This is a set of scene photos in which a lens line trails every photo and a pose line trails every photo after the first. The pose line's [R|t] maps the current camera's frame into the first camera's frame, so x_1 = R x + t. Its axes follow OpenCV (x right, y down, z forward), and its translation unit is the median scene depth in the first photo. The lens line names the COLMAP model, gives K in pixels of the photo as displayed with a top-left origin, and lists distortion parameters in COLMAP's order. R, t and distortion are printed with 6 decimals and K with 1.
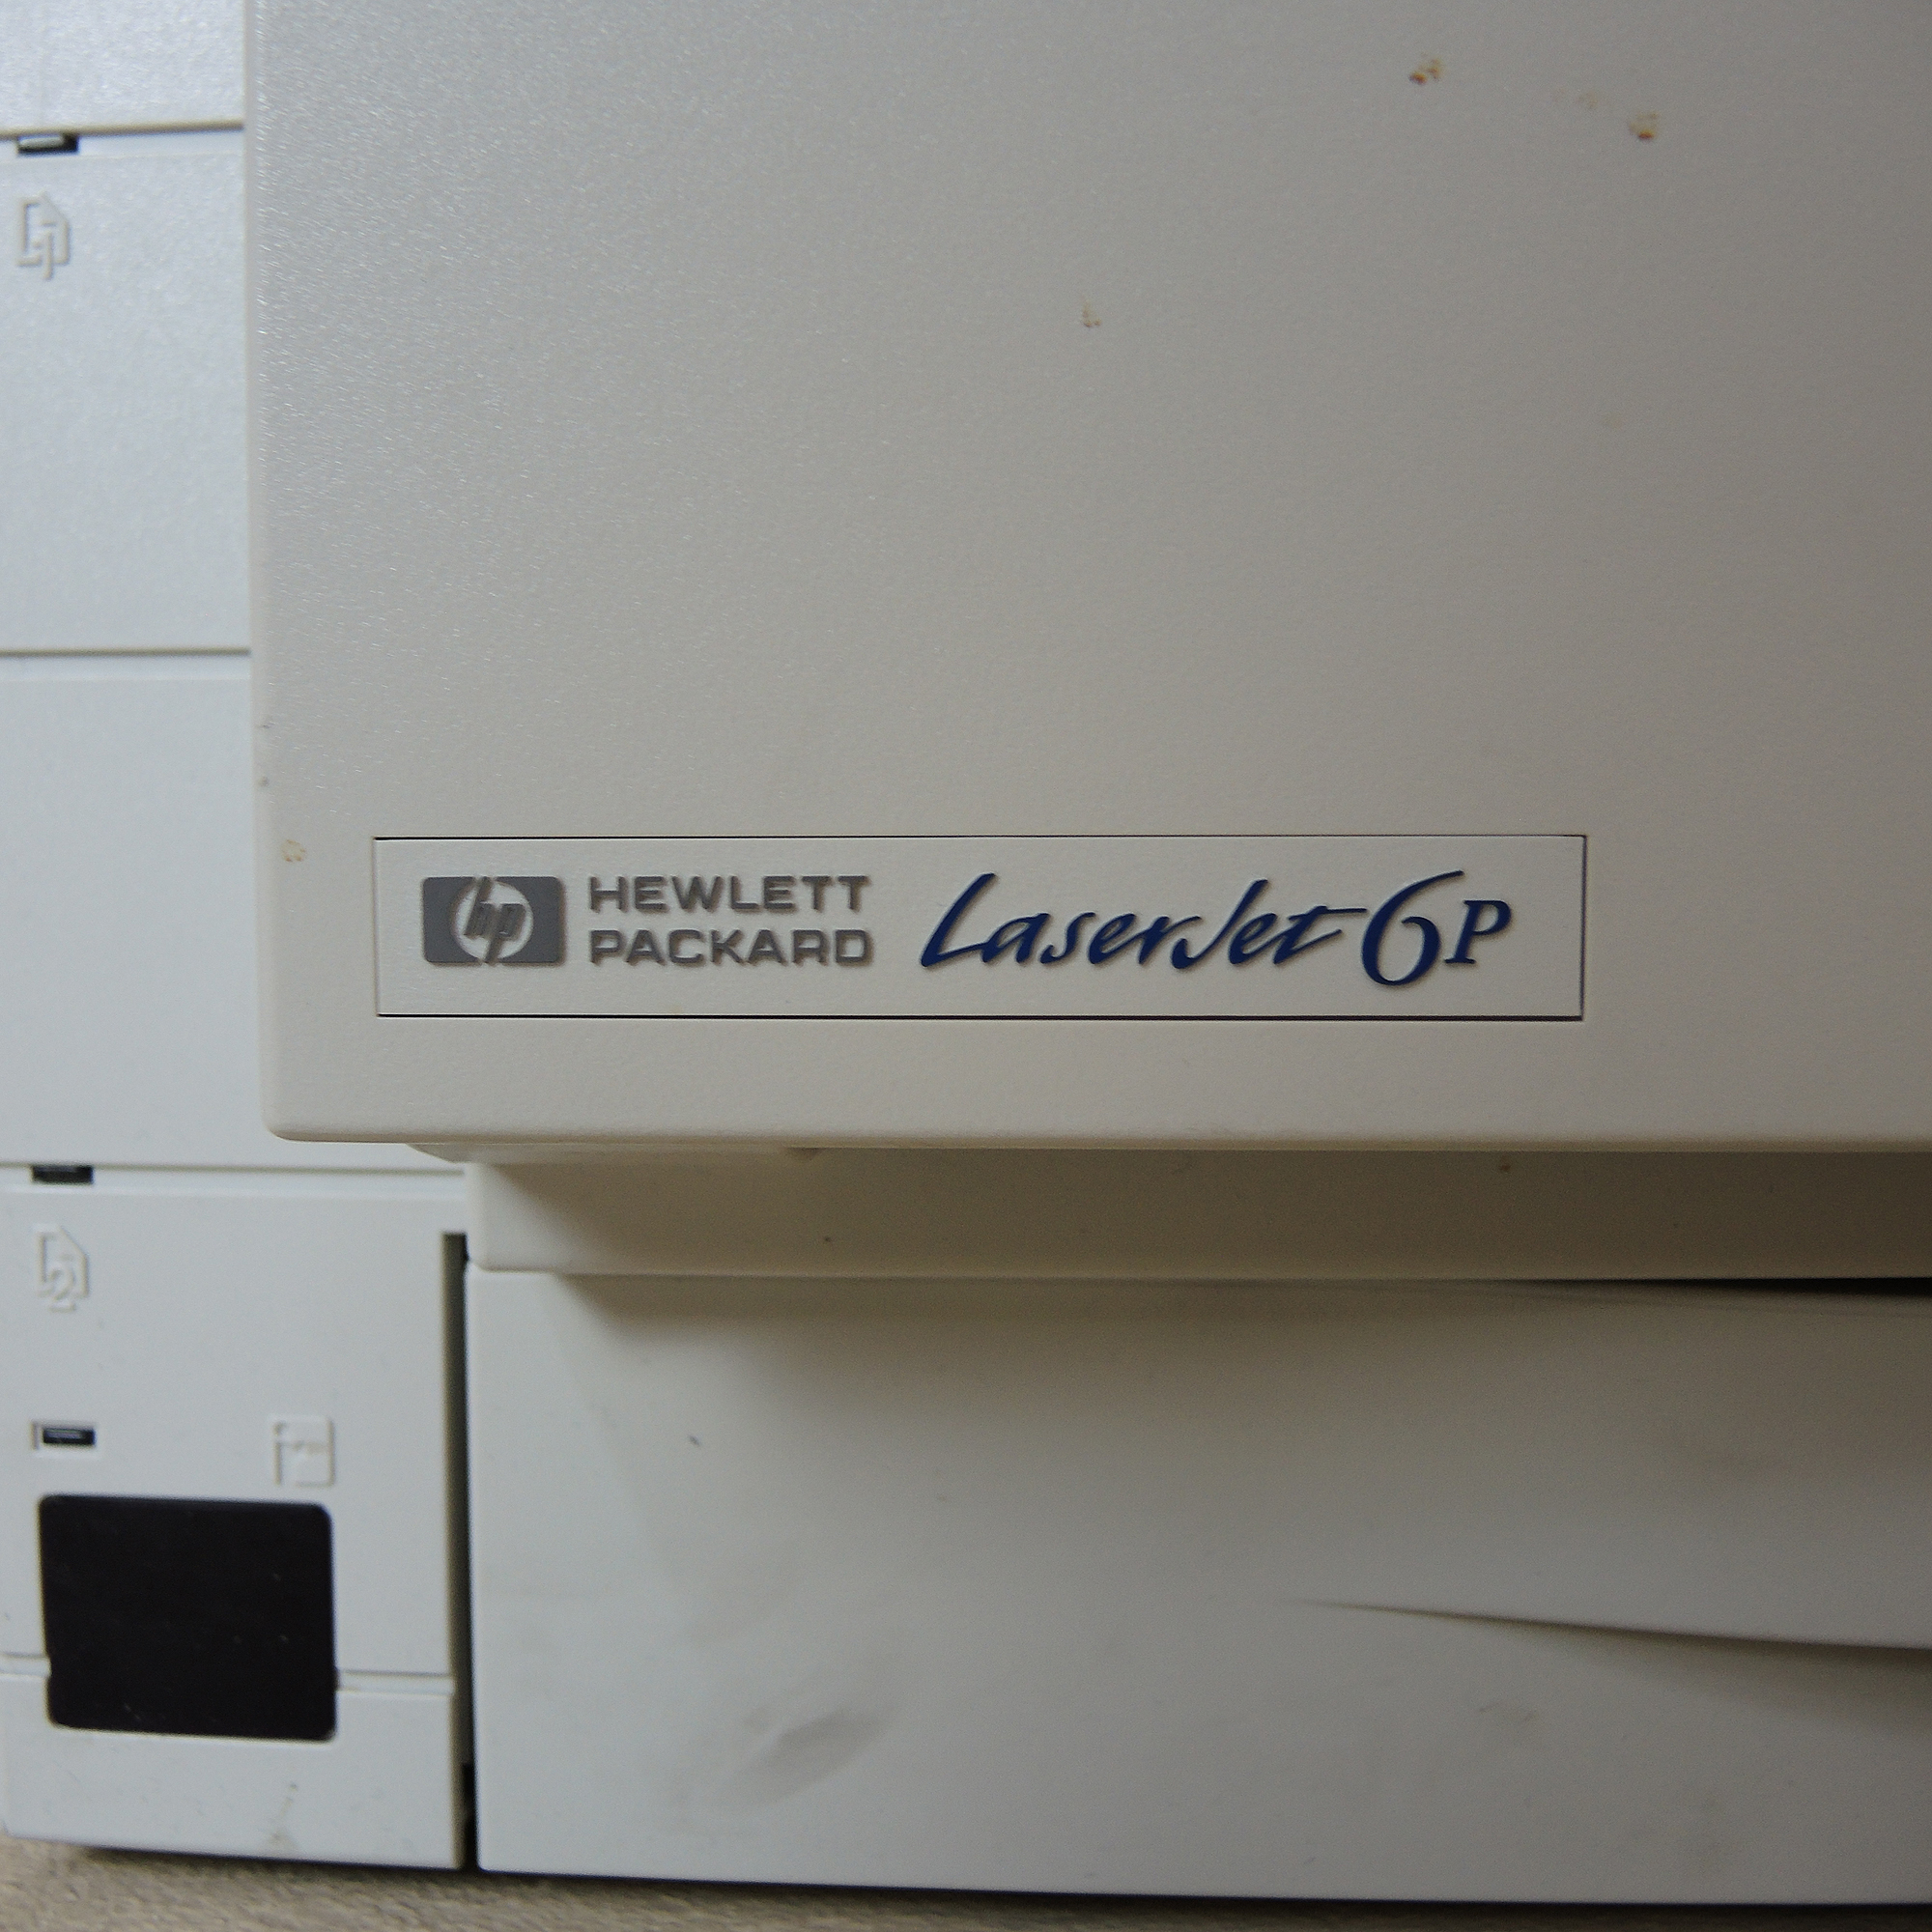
lens RADIAL K [[2178.9, 0, 958.4], [0, 2178.9, 964.9], [0, 0, 1]] dist [-0.059559, 0.000000]
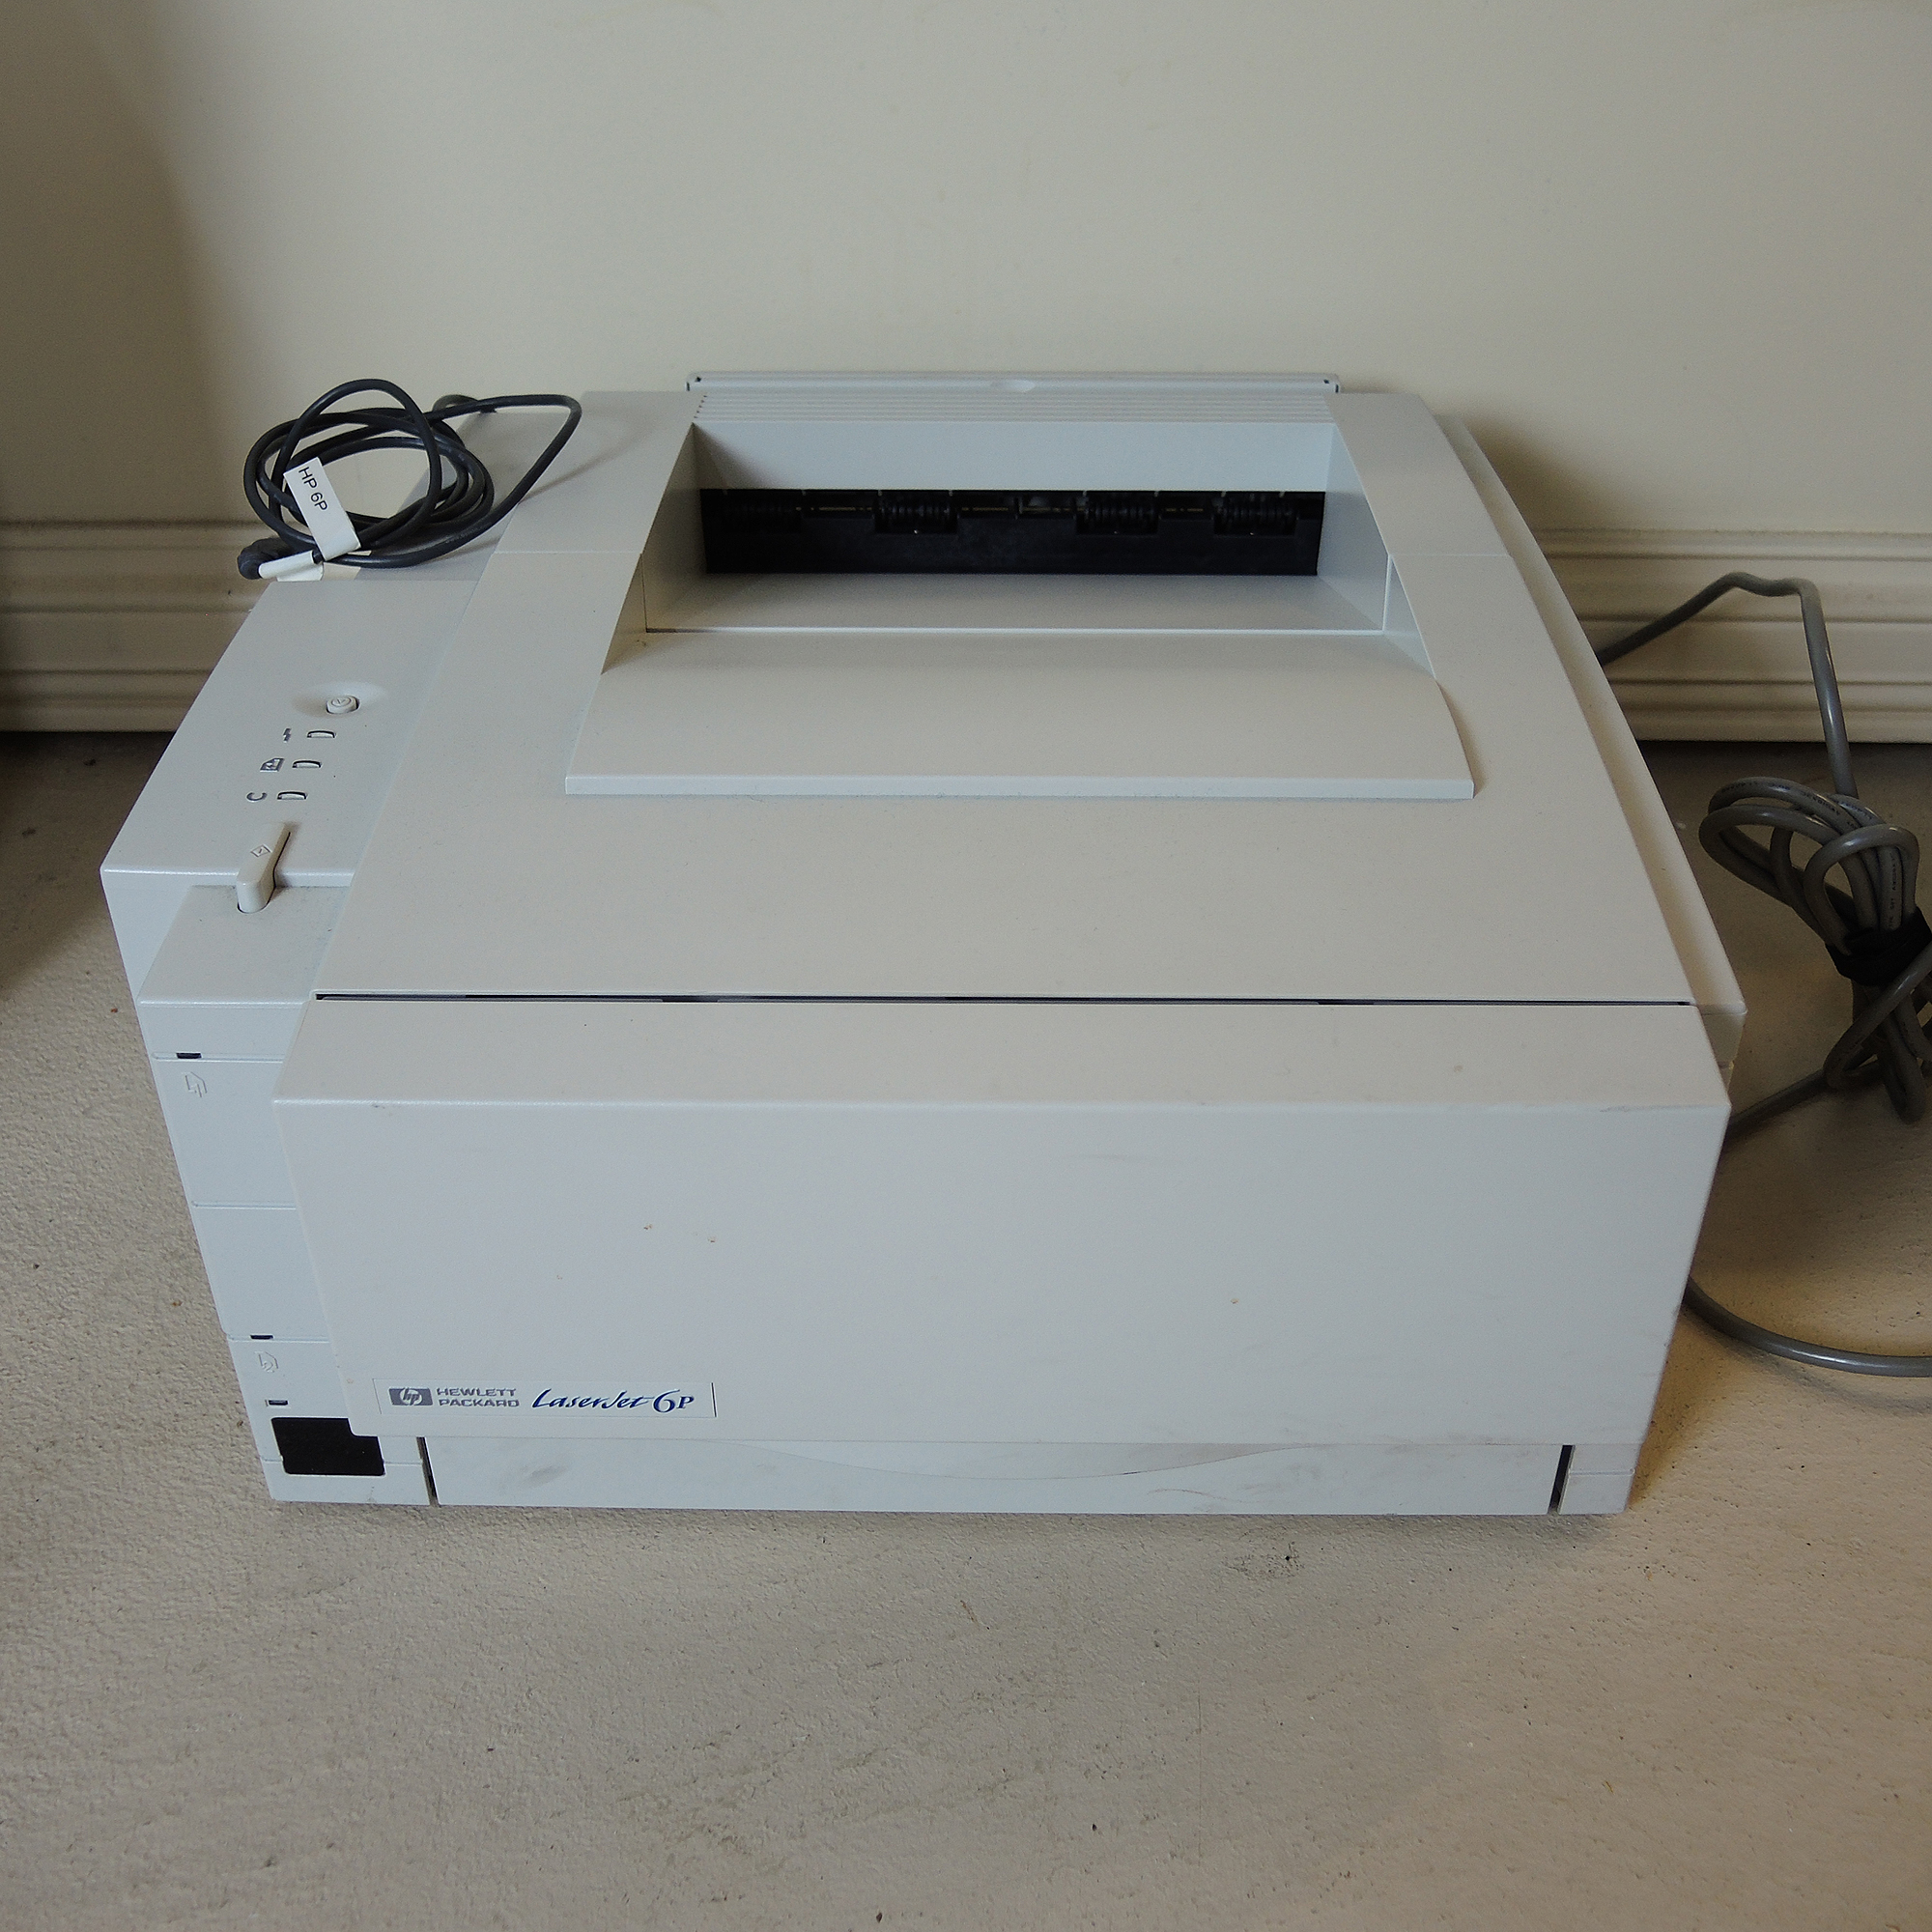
lens RADIAL K [[2178.9, 0, 969.0], [0, 2178.9, 962.9], [0, 0, 1]] dist [-0.059559, 0.000000]
pose [[0.998719, -0.028684, 0.041686, 0.573020], [0.004157, 0.867544, 0.497344, -2.408654], [-0.050430, -0.496533, 0.866552, -1.767960]]
